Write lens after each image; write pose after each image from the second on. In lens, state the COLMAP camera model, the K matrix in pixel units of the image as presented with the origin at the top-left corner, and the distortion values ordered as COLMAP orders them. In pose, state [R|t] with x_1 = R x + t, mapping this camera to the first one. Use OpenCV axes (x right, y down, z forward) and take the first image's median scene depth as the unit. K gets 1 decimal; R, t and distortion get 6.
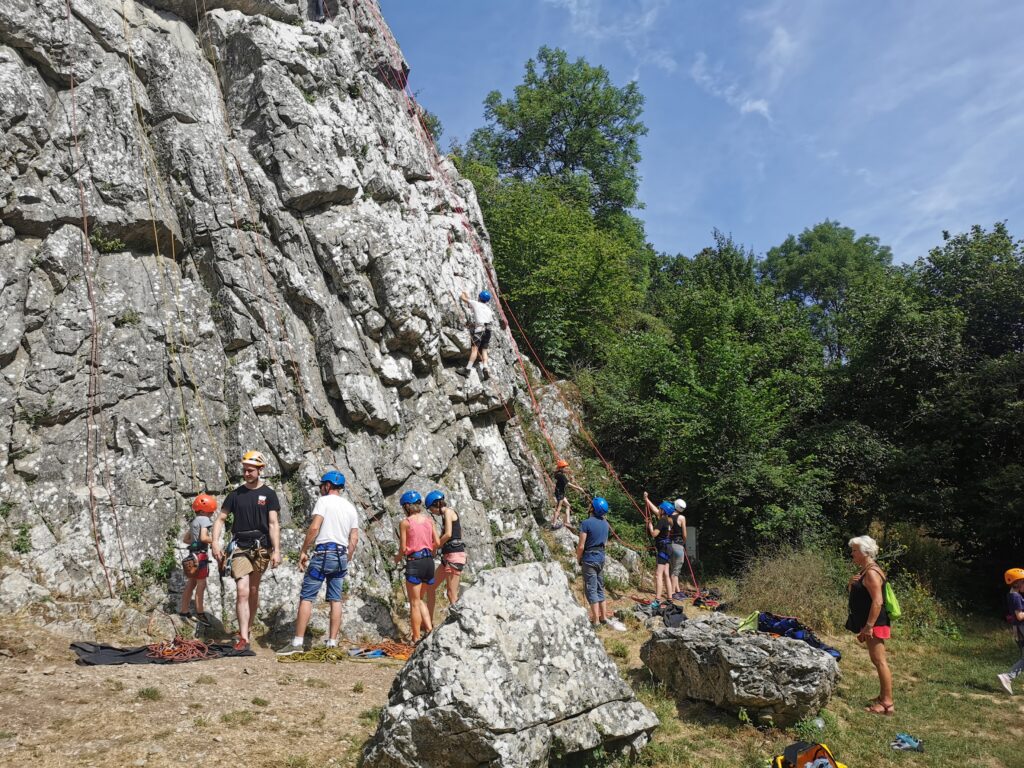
lens RADIAL K [[785.7, 0, 504.7], [0, 785.7, 385.1], [0, 0, 1]] dist [0.056257, -0.031892]
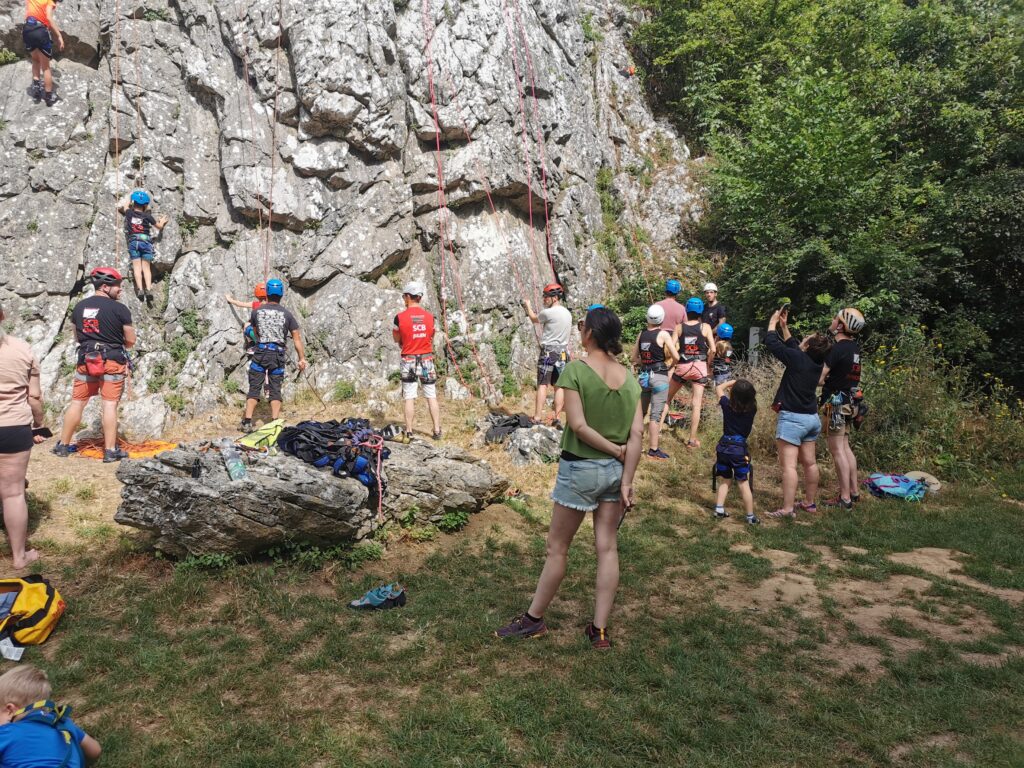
lens RADIAL K [[785.7, 0, 508.3], [0, 785.7, 382.5], [0, 0, 1]] dist [0.056257, -0.031892]
pose [[0.899356, 0.017953, -0.436848, 0.472978], [0.082814, 0.974075, 0.210522, 0.060036], [0.429302, -0.225511, 0.874554, 0.242185]]
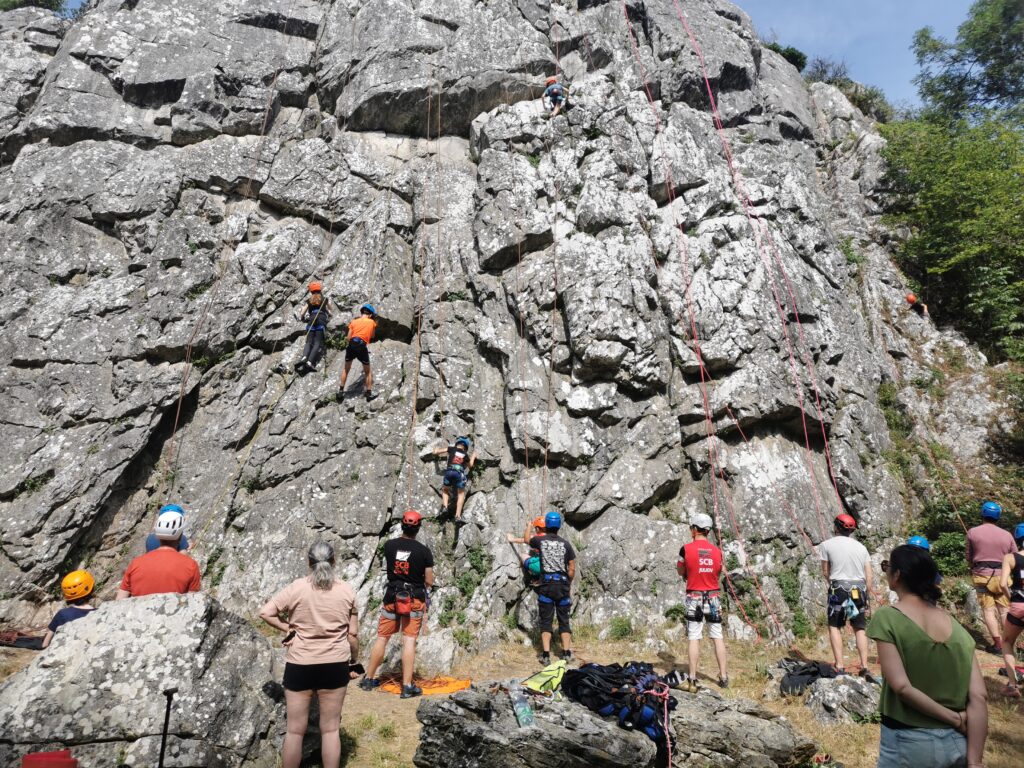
lens RADIAL K [[785.7, 0, 507.8], [0, 785.7, 384.0], [0, 0, 1]] dist [0.056257, -0.031892]
pose [[0.705843, -0.174335, -0.686581, 0.473635], [0.139140, 0.984482, -0.106934, 0.053268], [0.694569, -0.020052, 0.719147, 0.233297]]
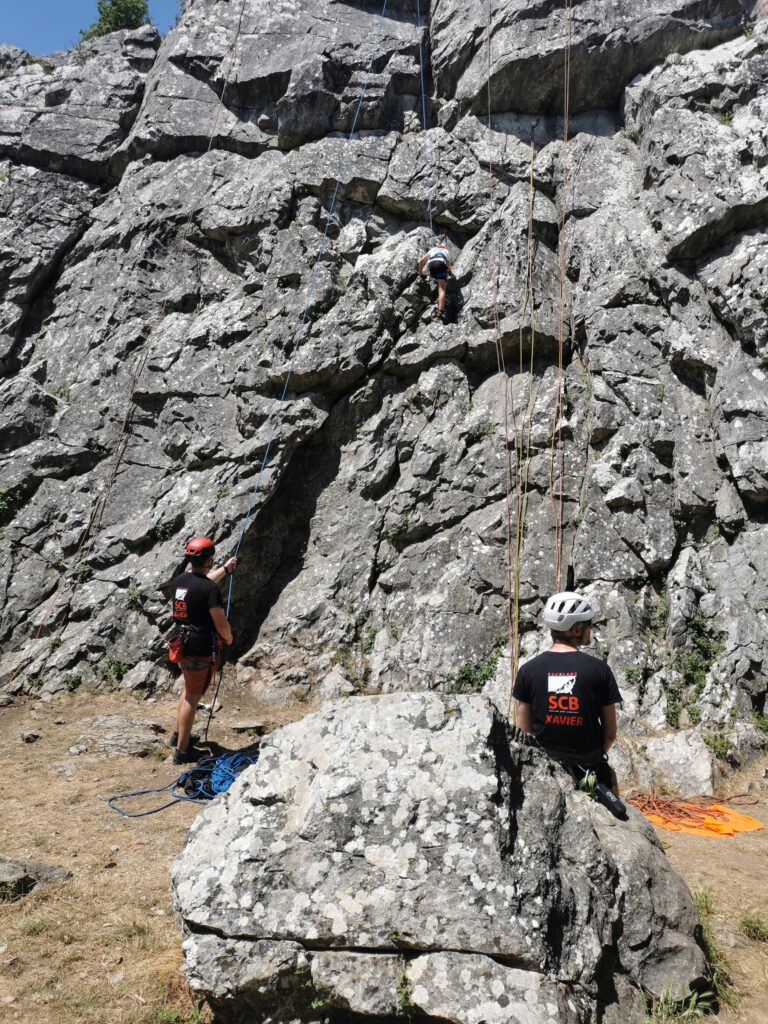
lens RADIAL K [[785.7, 0, 385.0], [0, 785.7, 507.0], [0, 0, 1]] dist [0.056257, -0.031892]
pose [[0.533073, -0.121679, -0.837274, 0.240382], [0.130496, 0.989587, -0.060730, 0.046308], [0.835945, -0.076887, 0.543401, 0.265629]]
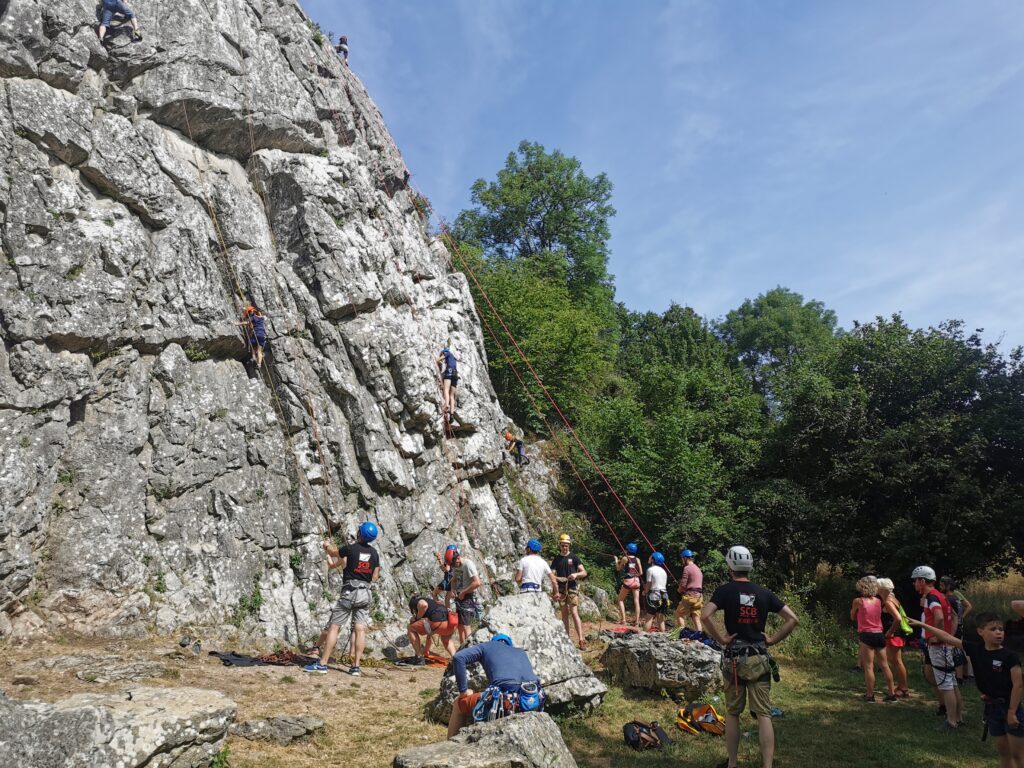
lens RADIAL K [[785.7, 0, 506.9], [0, 785.7, 384.5], [0, 0, 1]] dist [0.056257, -0.031892]
pose [[0.999507, -0.002382, 0.031296, -0.025667], [0.004046, 0.998573, -0.053241, -0.048814], [-0.031124, 0.053341, 0.998091, -0.269423]]
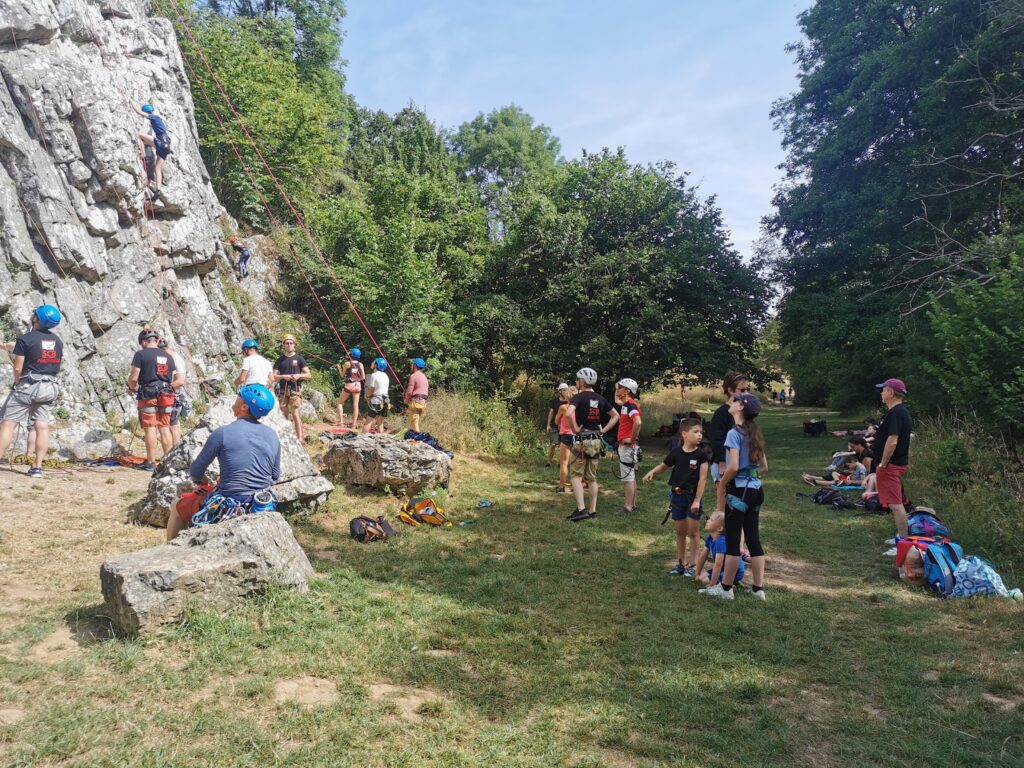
lens RADIAL K [[785.7, 0, 509.4], [0, 785.7, 383.0], [0, 0, 1]] dist [0.056257, -0.031892]
pose [[0.922028, 0.024374, 0.386356, -0.042728], [-0.095961, 0.981258, 0.167105, -0.038007], [-0.375042, -0.191151, 0.907086, -0.229918]]
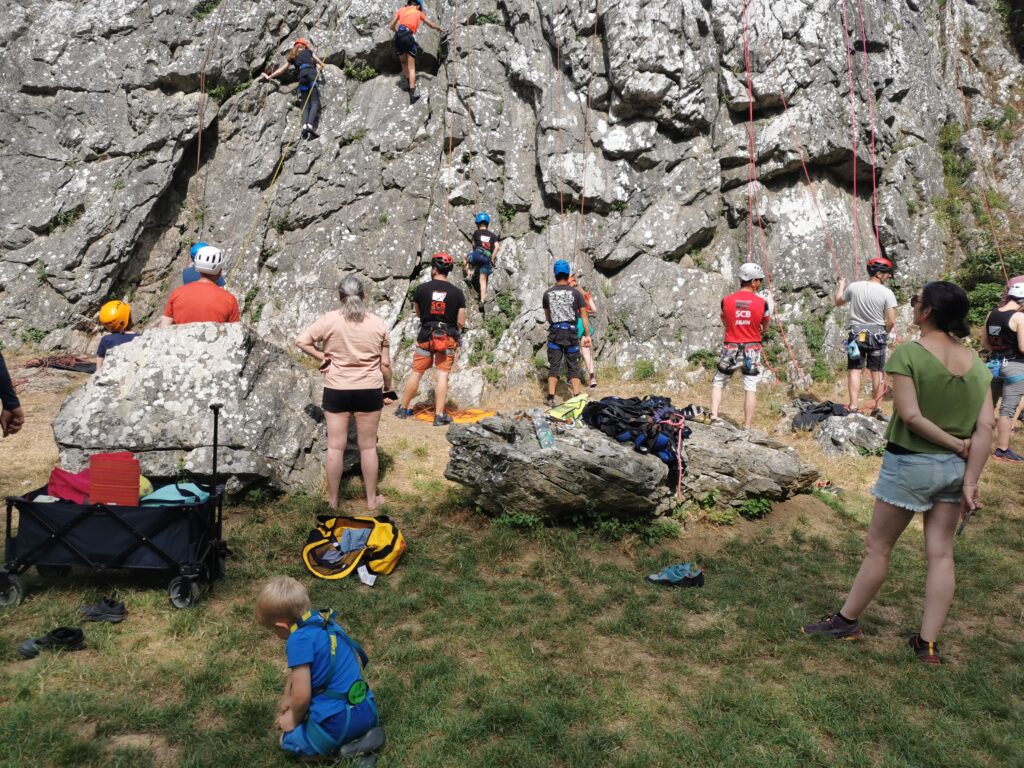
lens RADIAL K [[785.7, 0, 507.9], [0, 785.7, 382.6], [0, 0, 1]] dist [0.056257, -0.031892]
pose [[0.678753, 0.059193, -0.731977, 0.471204], [0.124942, 0.972906, 0.194534, 0.060891], [0.723660, -0.223495, 0.652968, 0.237343]]
